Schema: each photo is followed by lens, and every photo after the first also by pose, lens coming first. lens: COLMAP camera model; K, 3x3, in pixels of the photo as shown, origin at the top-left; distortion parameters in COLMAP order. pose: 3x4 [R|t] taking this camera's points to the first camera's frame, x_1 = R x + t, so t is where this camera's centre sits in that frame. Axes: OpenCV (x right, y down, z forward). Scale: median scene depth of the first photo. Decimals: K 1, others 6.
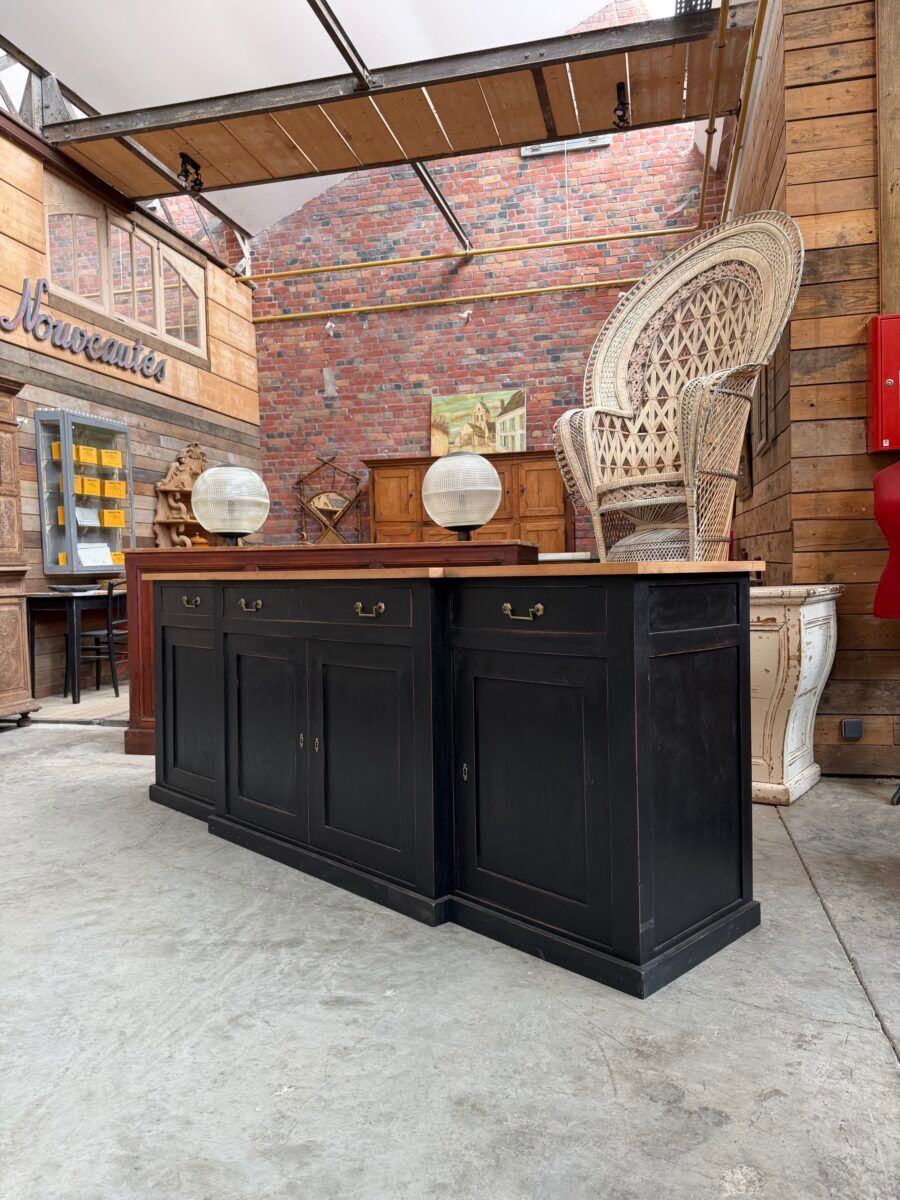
lens RADIAL K [[831.4, 0, 459.4], [0, 831.4, 615.8], [0, 0, 1]] dist [0.071474, -0.174681]
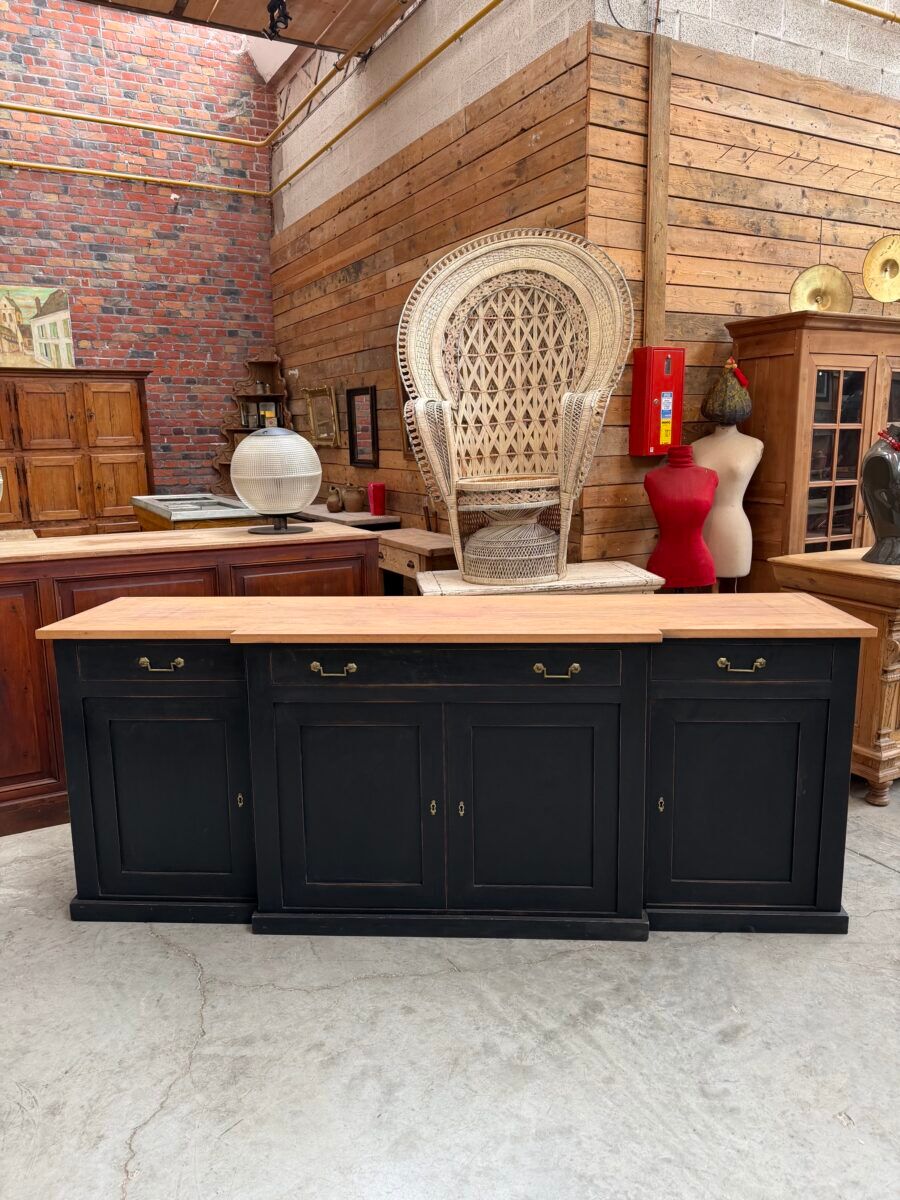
lens RADIAL K [[836.5, 0, 454.5], [0, 836.5, 605.6], [0, 0, 1]] dist [0.002240, -0.007912]
pose [[0.739928, -0.117556, 0.662335, -0.396758], [0.031989, 0.989647, 0.139913, -0.106719], [-0.671925, -0.082338, 0.736028, 0.159972]]
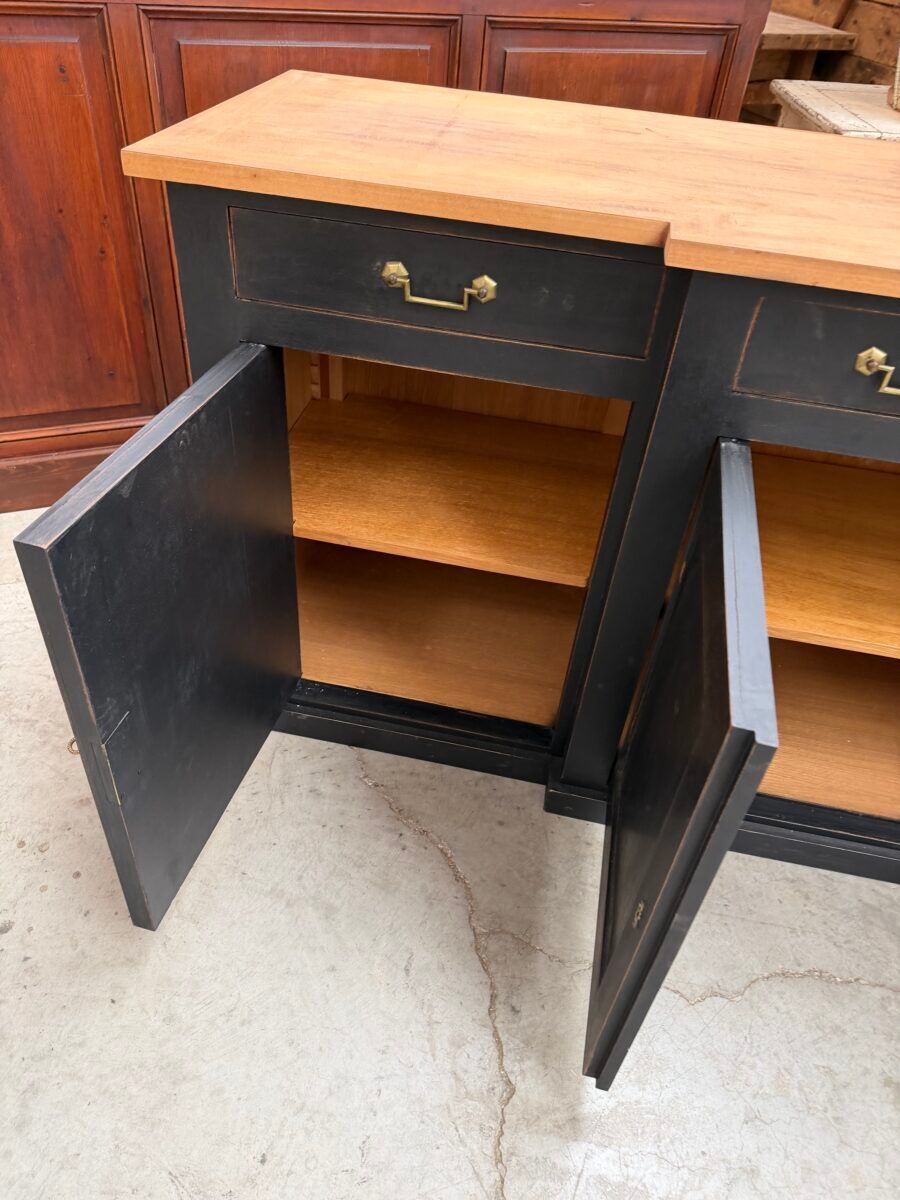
lens RADIAL K [[855.1, 0, 453.5], [0, 855.1, 606.8], [0, 0, 1]] dist [0.001292, -0.007973]
pose [[0.822141, -0.310662, 0.477046, -0.316607], [-0.057801, 0.788094, 0.612835, -0.071660], [-0.566342, -0.531411, 0.629968, 0.468769]]
